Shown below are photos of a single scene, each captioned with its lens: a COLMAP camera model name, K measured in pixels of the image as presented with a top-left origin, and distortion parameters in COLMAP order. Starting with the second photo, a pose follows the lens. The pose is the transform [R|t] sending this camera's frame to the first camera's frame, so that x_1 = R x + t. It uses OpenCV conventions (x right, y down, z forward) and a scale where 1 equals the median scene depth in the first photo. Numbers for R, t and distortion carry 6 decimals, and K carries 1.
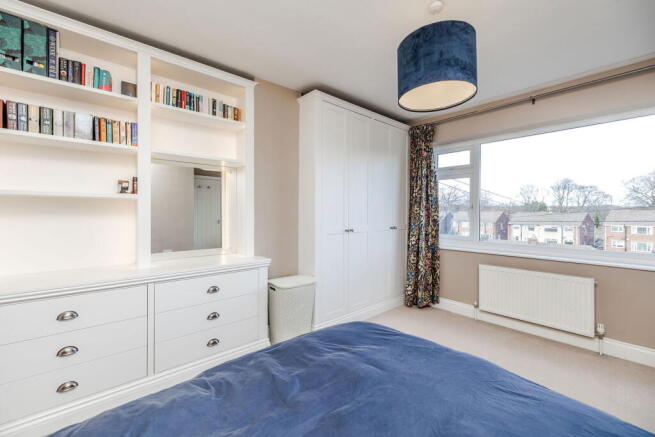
lens RADIAL K [[273.3, 0, 321.5], [0, 273.3, 215.8], [0, 0, 1]] dist [0.000220, 0.000264]
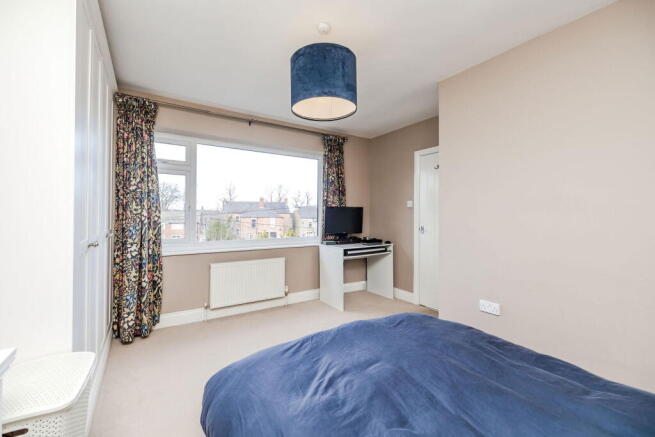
lens RADIAL K [[273.3, 0, 321.1], [0, 273.3, 215.9], [0, 0, 1]] dist [0.000220, 0.000264]
pose [[0.145074, -0.004957, 0.989408, -0.360980], [0.006402, 0.999971, 0.004071, -0.002235], [-0.989400, 0.005743, 0.145102, 0.450208]]
